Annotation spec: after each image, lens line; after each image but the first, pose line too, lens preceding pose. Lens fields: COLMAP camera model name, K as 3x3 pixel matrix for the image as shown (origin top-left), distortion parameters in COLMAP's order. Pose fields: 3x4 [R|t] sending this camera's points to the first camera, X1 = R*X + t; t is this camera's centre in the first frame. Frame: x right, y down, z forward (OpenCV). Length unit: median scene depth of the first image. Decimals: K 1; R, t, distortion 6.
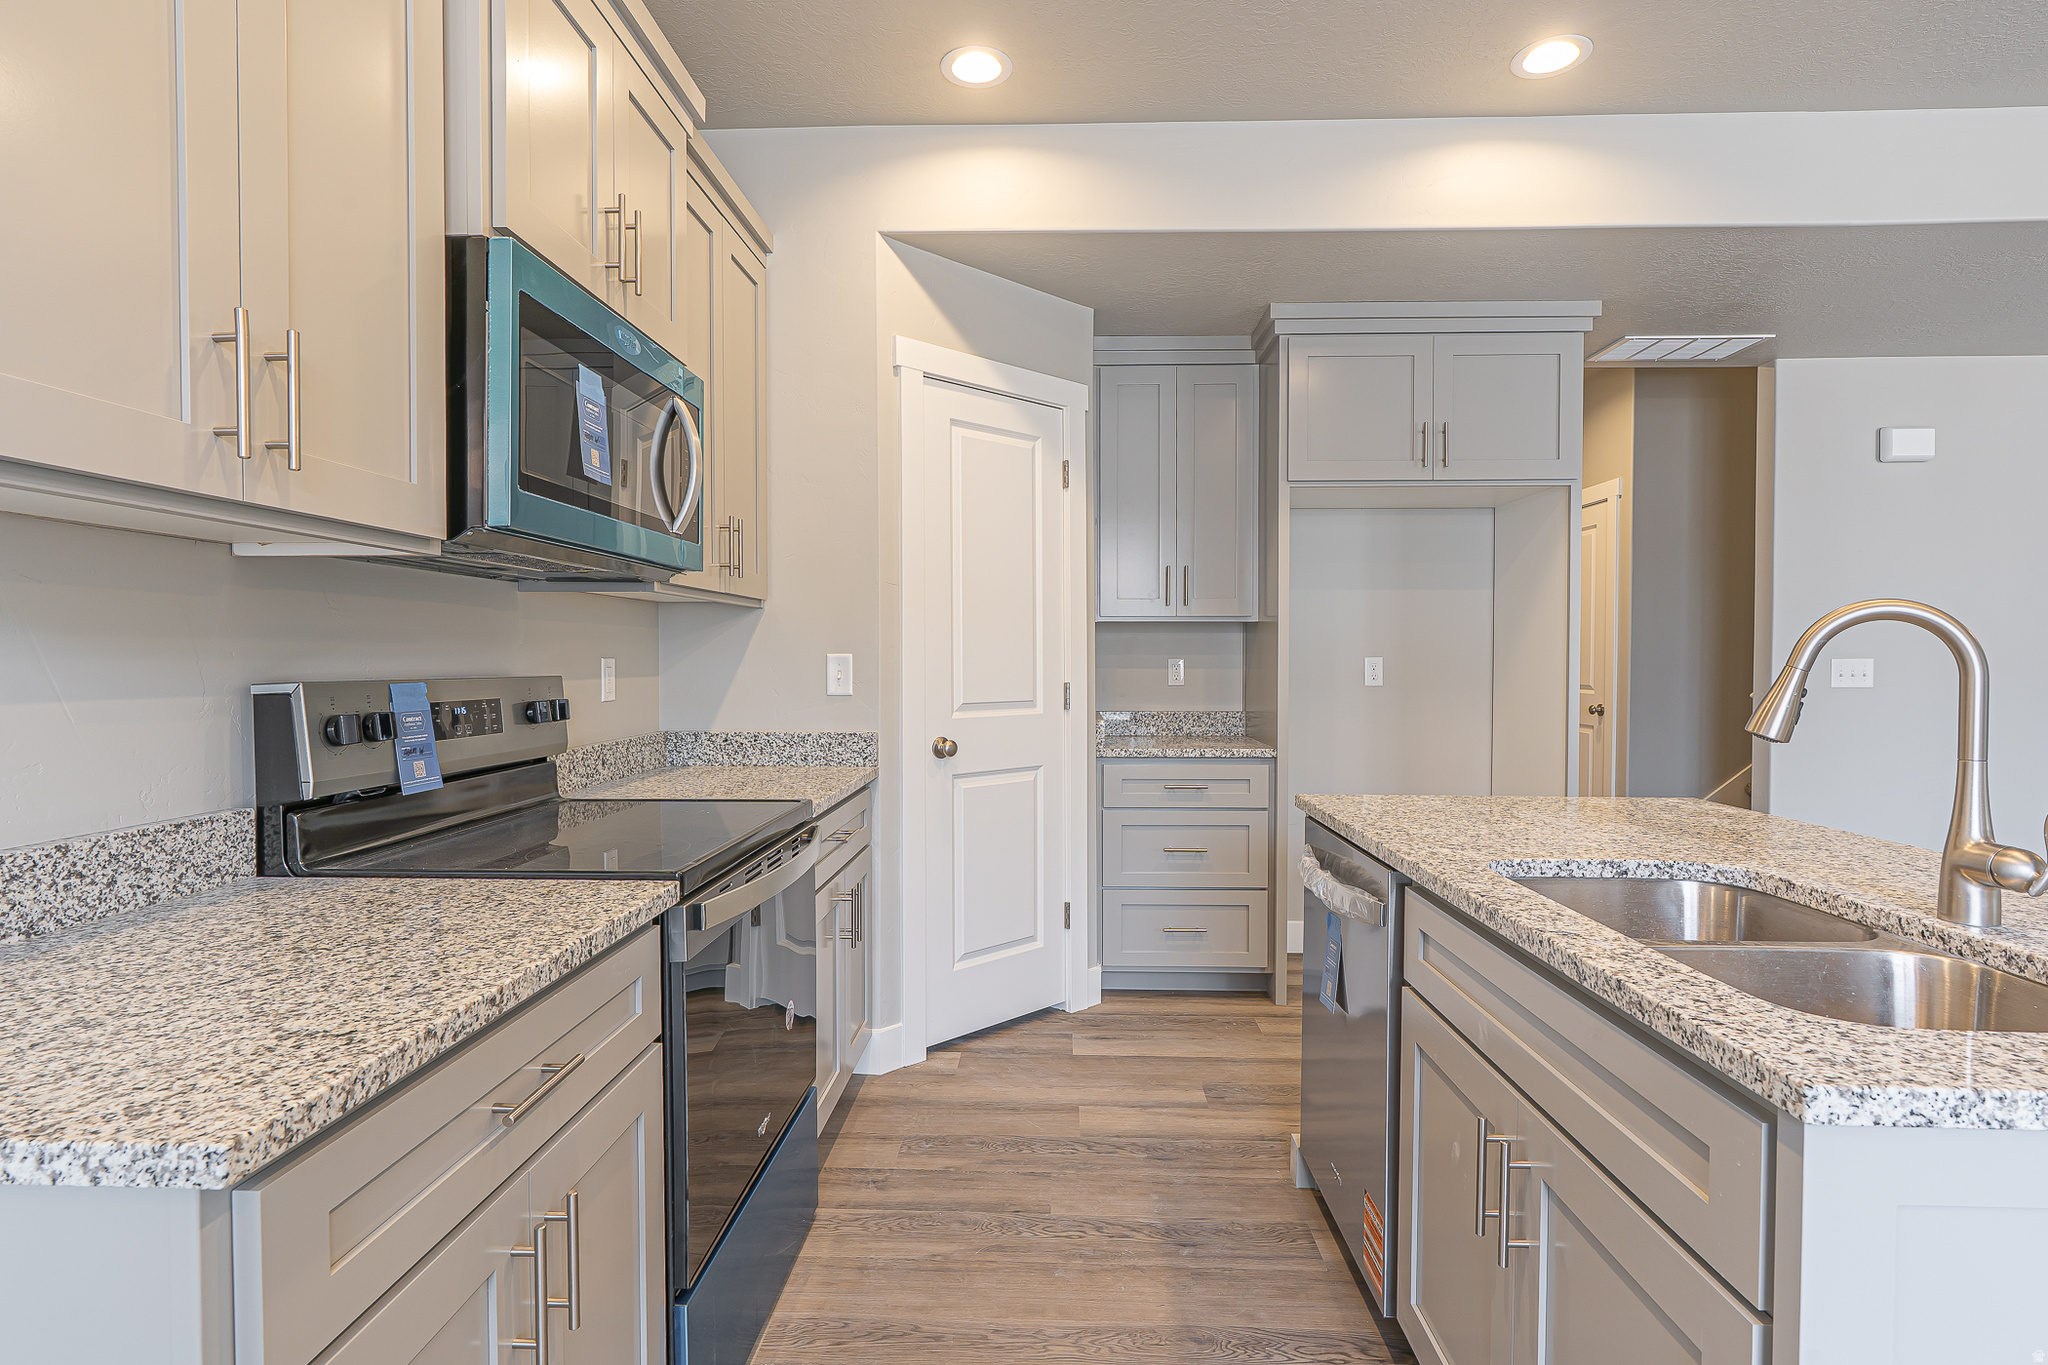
lens RADIAL K [[1011.0, 0, 1024.0], [0, 1011.0, 682.5], [0, 0, 1]] dist [-0.004973, 0.000177]
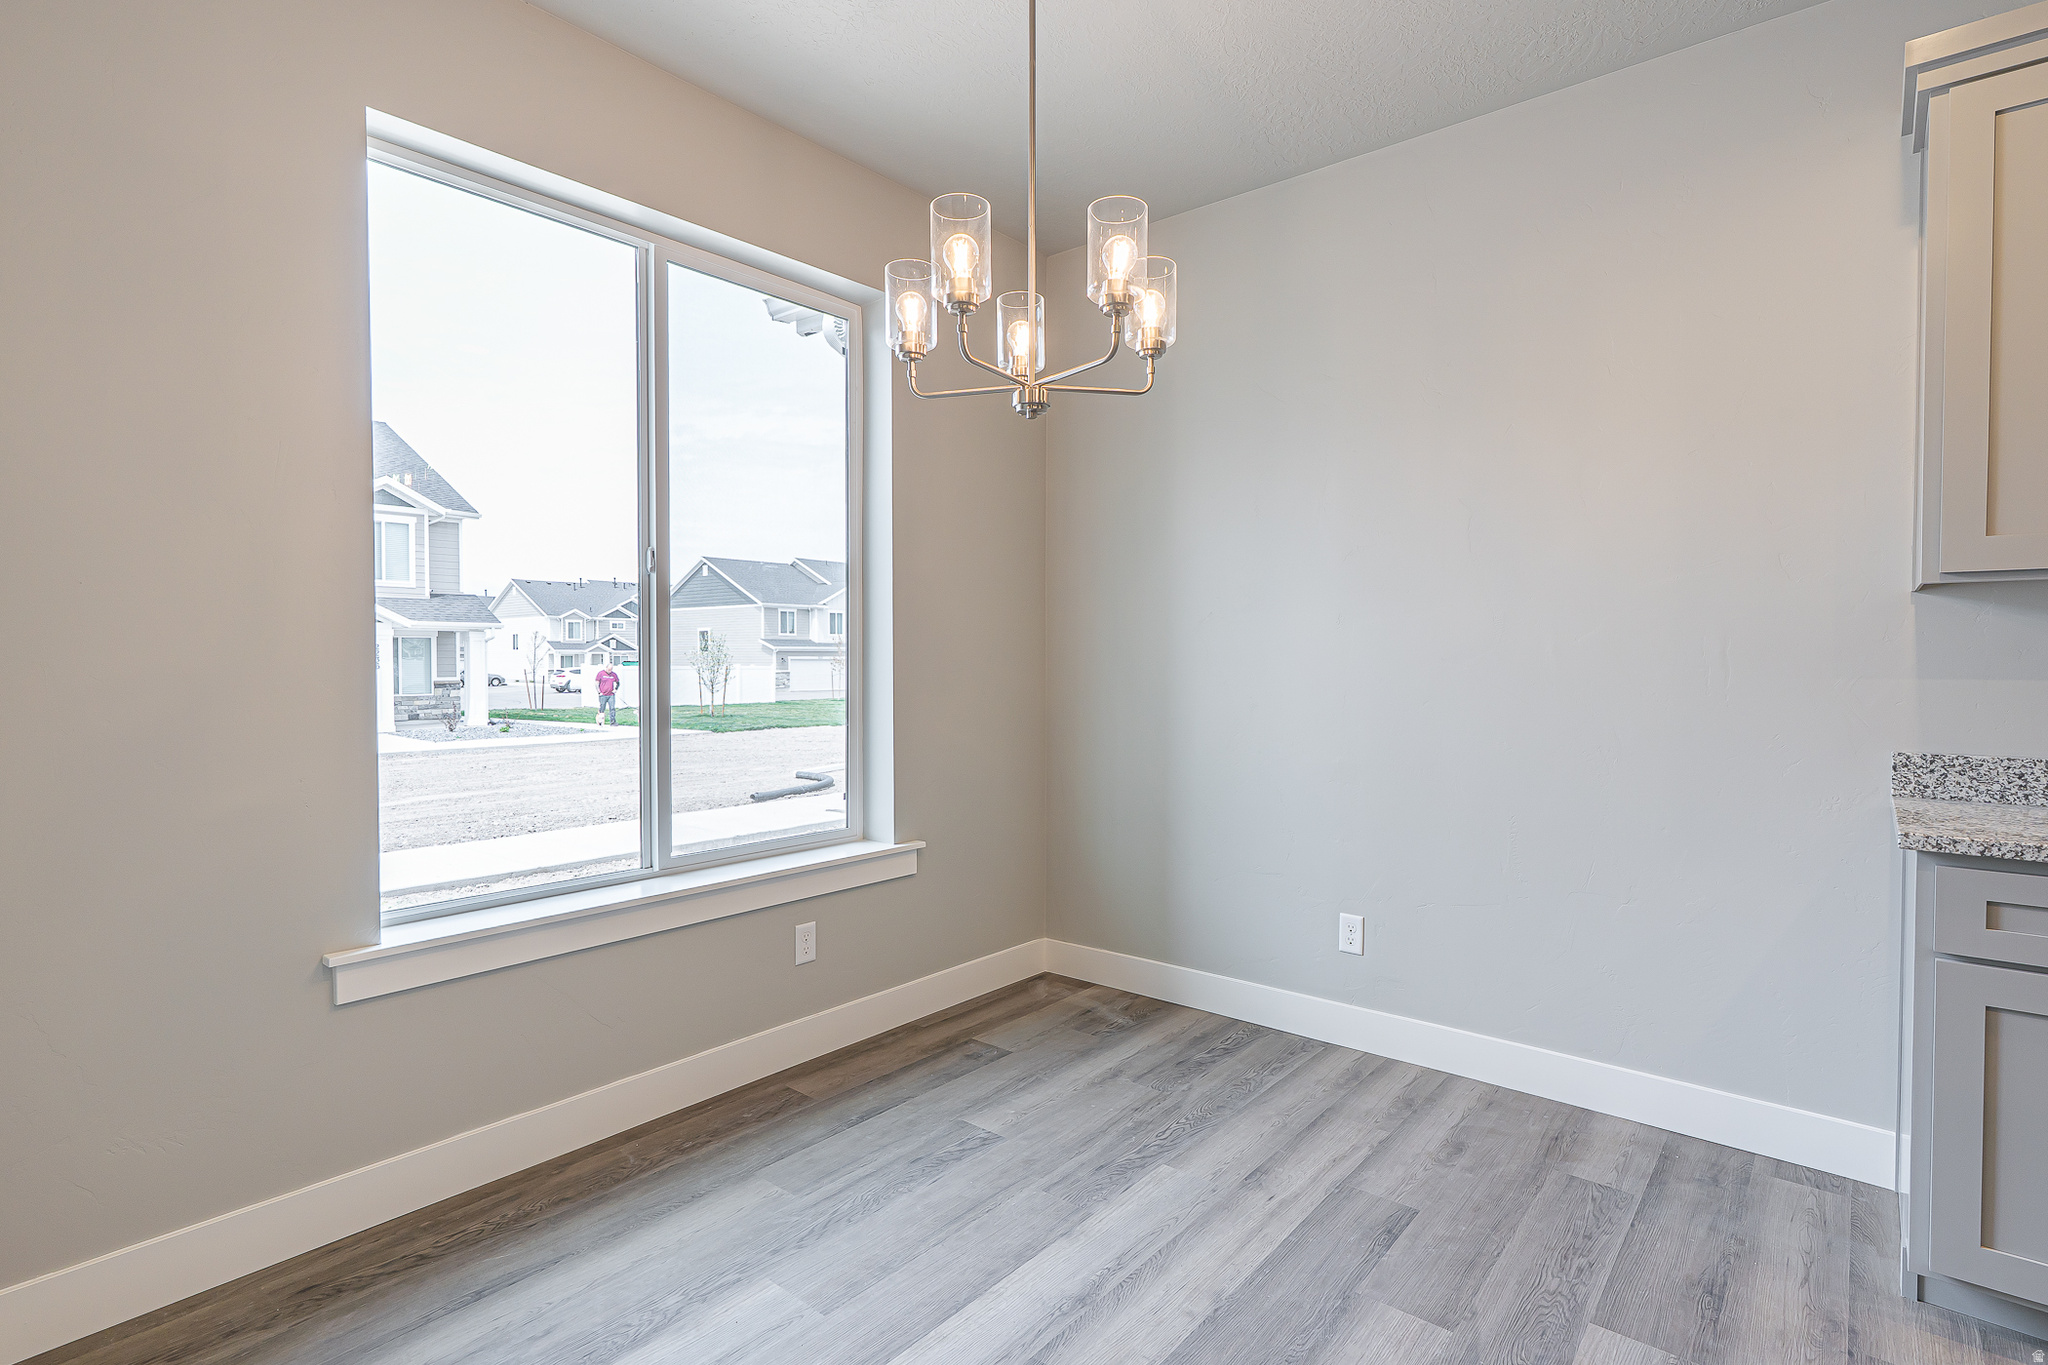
lens RADIAL K [[993.1, 0, 1024.0], [0, 993.1, 682.5], [0, 0, 1]] dist [-0.001631, 0.000545]
pose [[-0.613382, 0.018185, -0.789577, 0.584397], [-0.018340, 0.999137, 0.037259, -0.001607], [0.789574, 0.037335, -0.612519, 0.157128]]
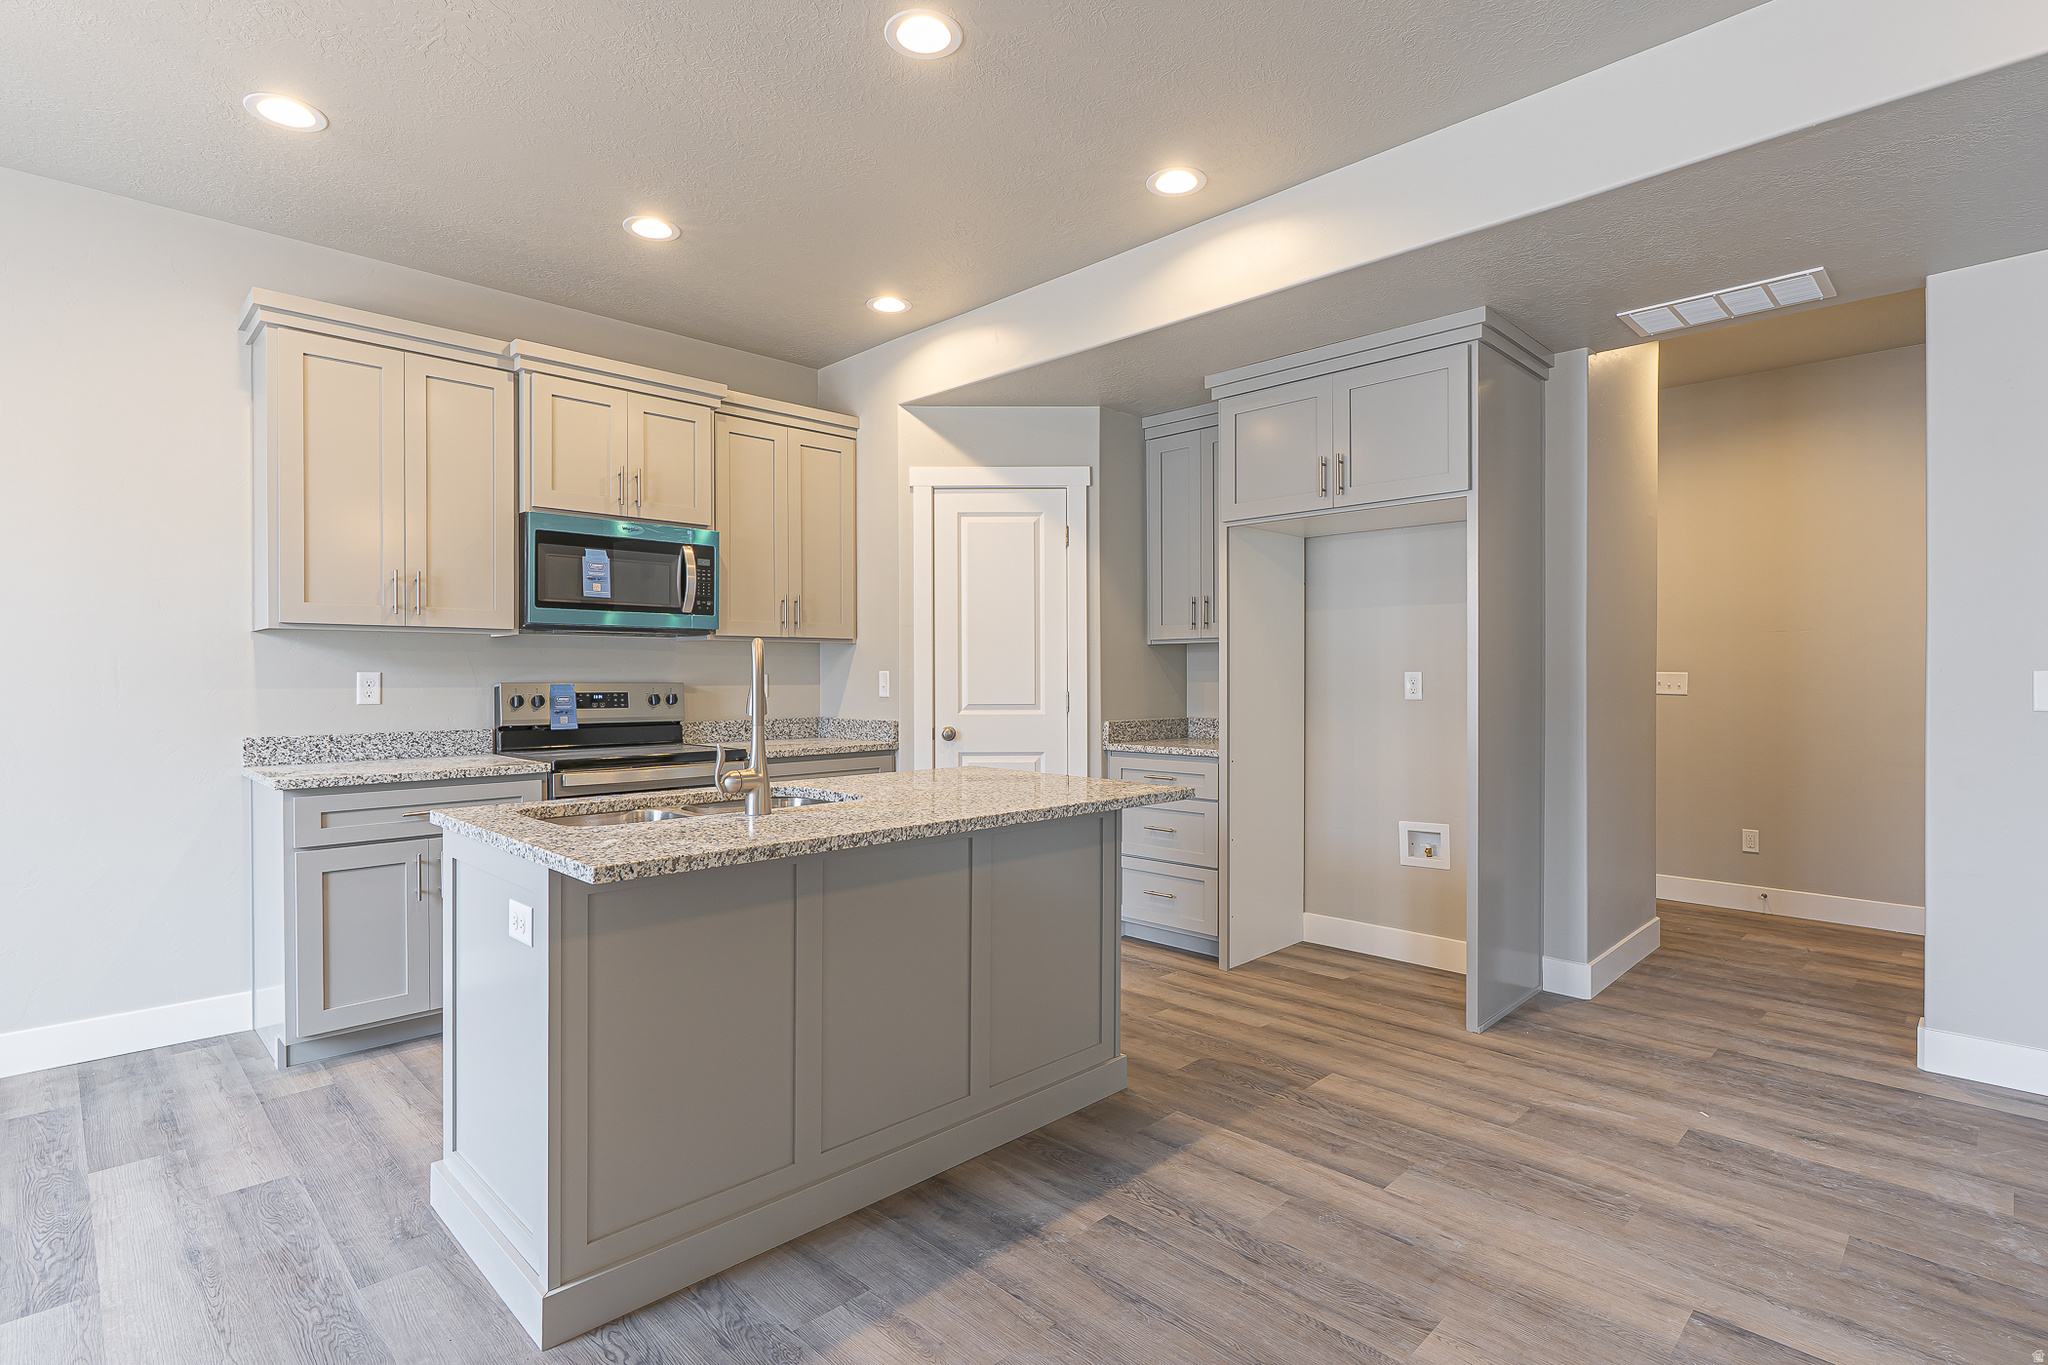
lens RADIAL K [[993.1, 0, 1024.0], [0, 993.1, 682.5], [0, 0, 1]] dist [-0.001631, 0.000545]
pose [[0.736859, 0.002957, -0.676040, 0.984087], [-0.014263, 0.999836, -0.011173, 0.003921], [0.675896, 0.017875, 0.736780, -0.005168]]
